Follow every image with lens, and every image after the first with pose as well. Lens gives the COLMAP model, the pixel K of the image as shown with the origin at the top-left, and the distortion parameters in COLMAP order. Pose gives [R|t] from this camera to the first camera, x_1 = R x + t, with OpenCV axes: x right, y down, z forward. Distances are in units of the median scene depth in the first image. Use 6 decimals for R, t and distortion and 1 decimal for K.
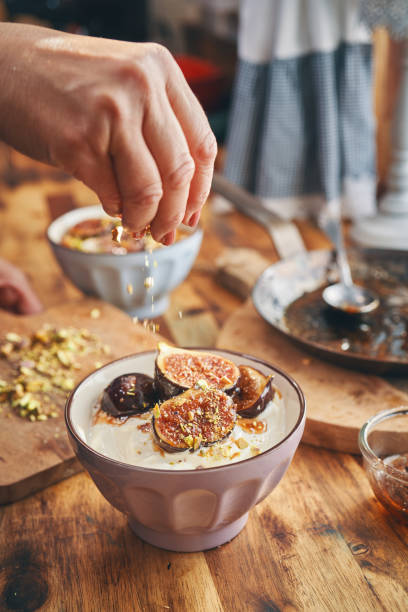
lens RADIAL K [[683.4, 0, 201.0], [0, 683.4, 302.3], [0, 0, 1]] dist [0.037408, 0.000000]
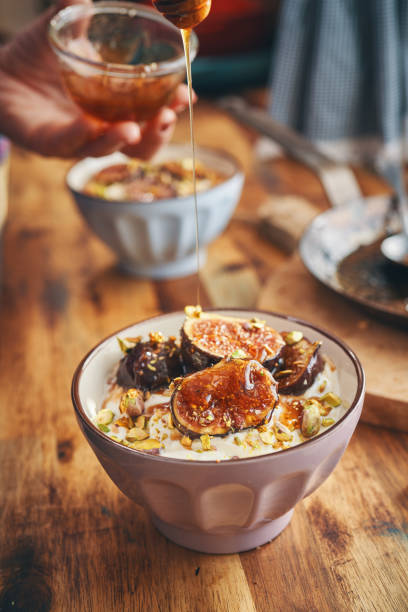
lens RADIAL K [[717.5, 0, 206.0], [0, 717.5, 303.0], [0, 0, 1]] dist [0.051307, 0.000000]
pose [[0.998516, 0.001636, -0.054431, 0.008702], [0.001732, 0.998089, 0.061775, 0.004612], [0.054428, -0.061778, 0.996605, 0.119373]]
